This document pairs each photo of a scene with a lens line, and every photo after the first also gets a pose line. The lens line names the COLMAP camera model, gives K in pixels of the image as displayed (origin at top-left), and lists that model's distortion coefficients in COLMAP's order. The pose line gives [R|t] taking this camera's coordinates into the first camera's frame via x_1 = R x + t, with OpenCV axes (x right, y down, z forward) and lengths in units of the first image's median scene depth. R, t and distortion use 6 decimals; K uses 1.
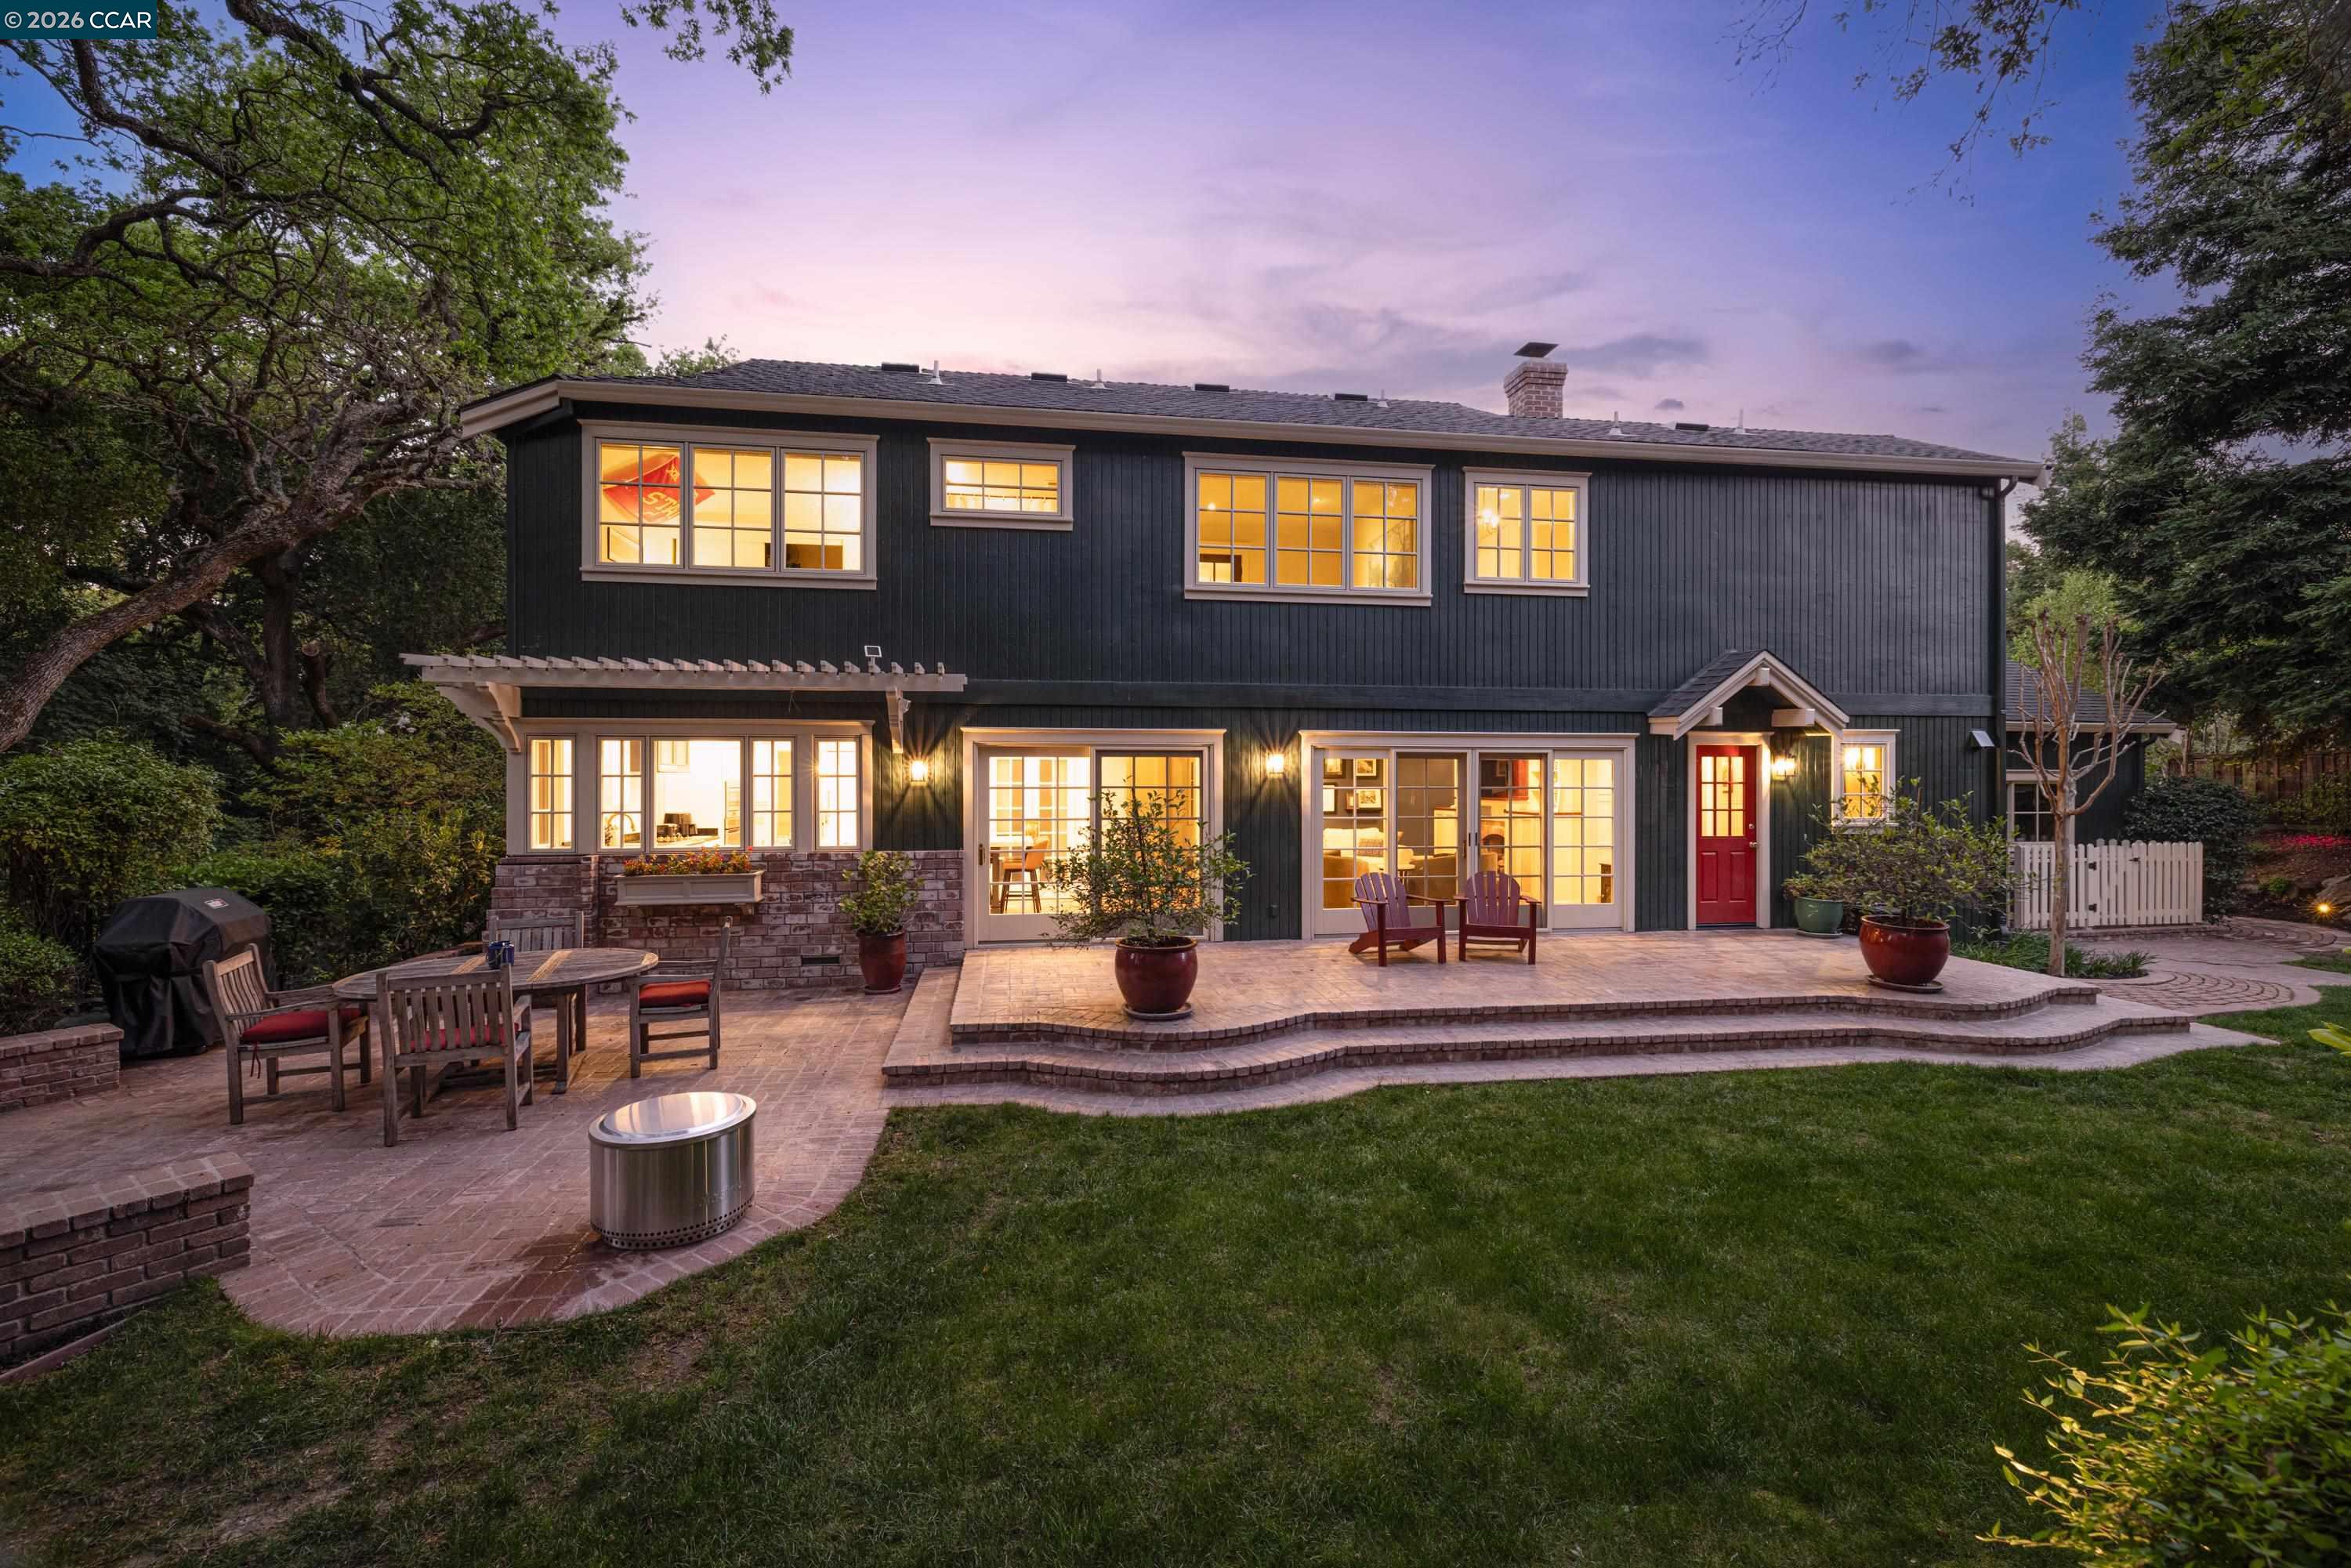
lens RADIAL K [[1003.7, 0, 1174.5], [0, 1003.7, 784.4], [0, 0, 1]] dist [0.001636, 0.000044]
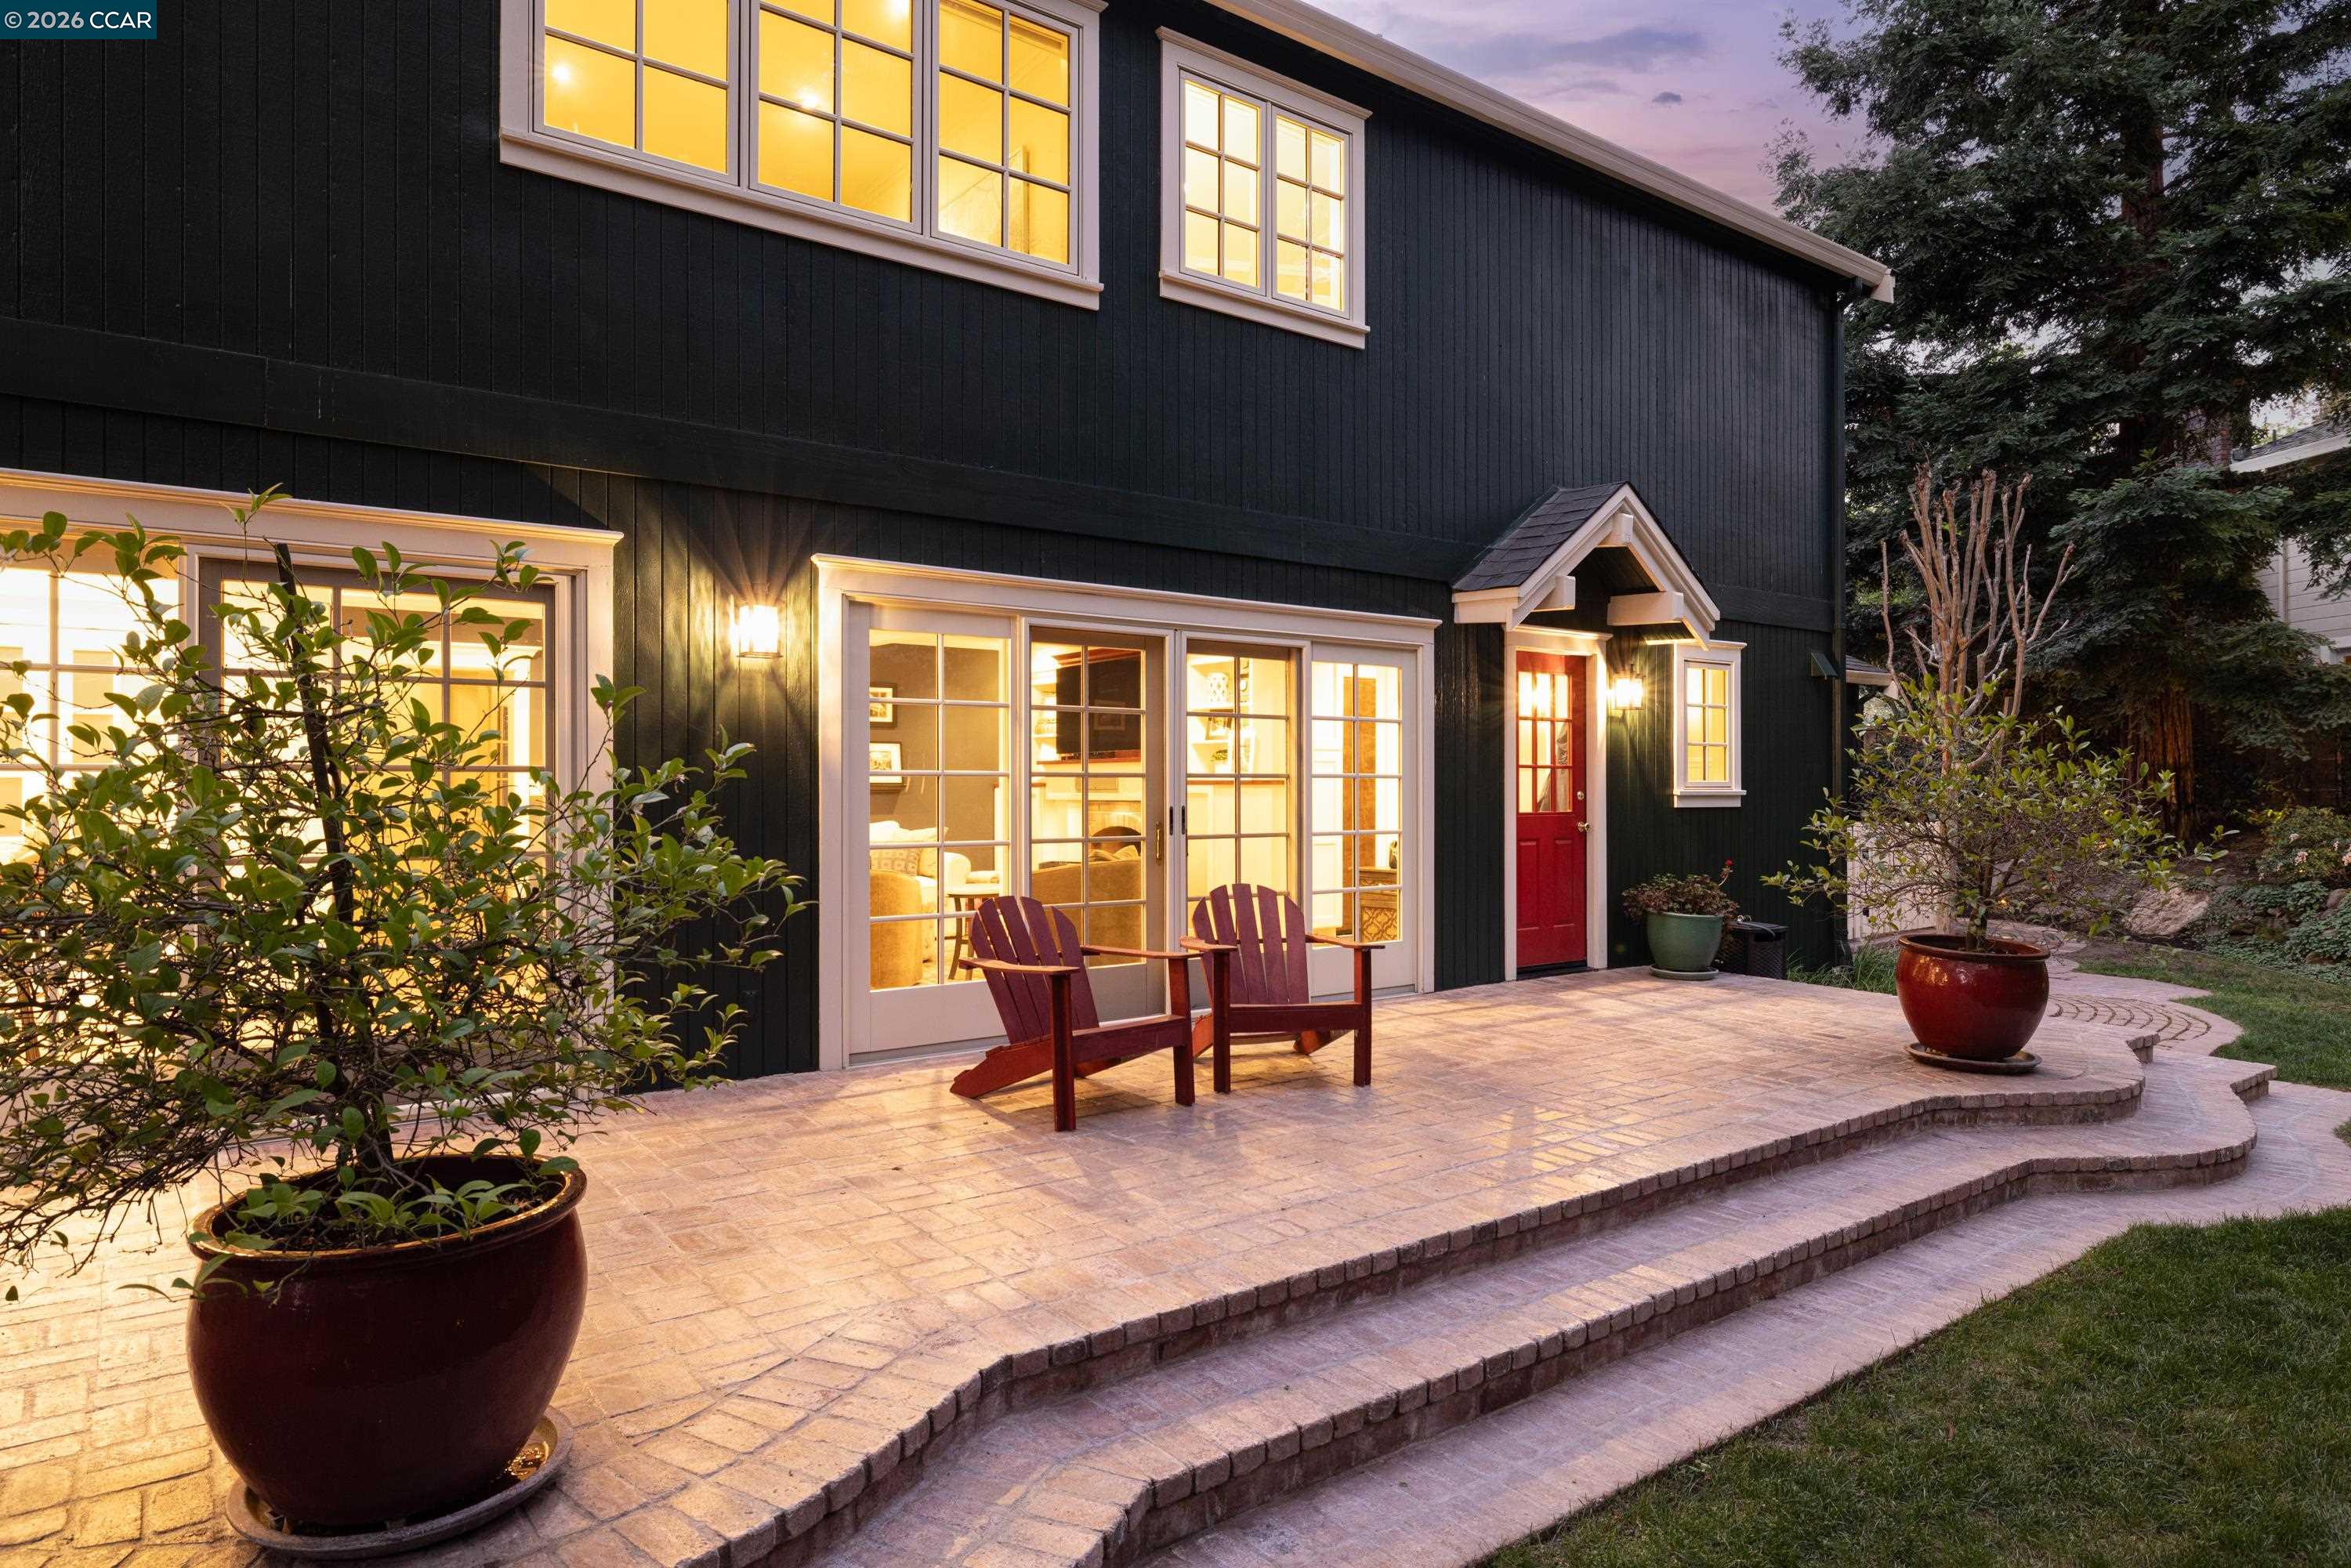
lens RADIAL K [[1384.5, 0, 1179.7], [0, 1384.5, 783.2], [0, 0, 1]] dist [-0.006215, -0.000343]
pose [[0.883072, 0.001203, 0.469236, -0.006871], [0.000505, 0.999994, -0.003515, 0.039068], [-0.469237, 0.003341, 0.883066, 0.418807]]
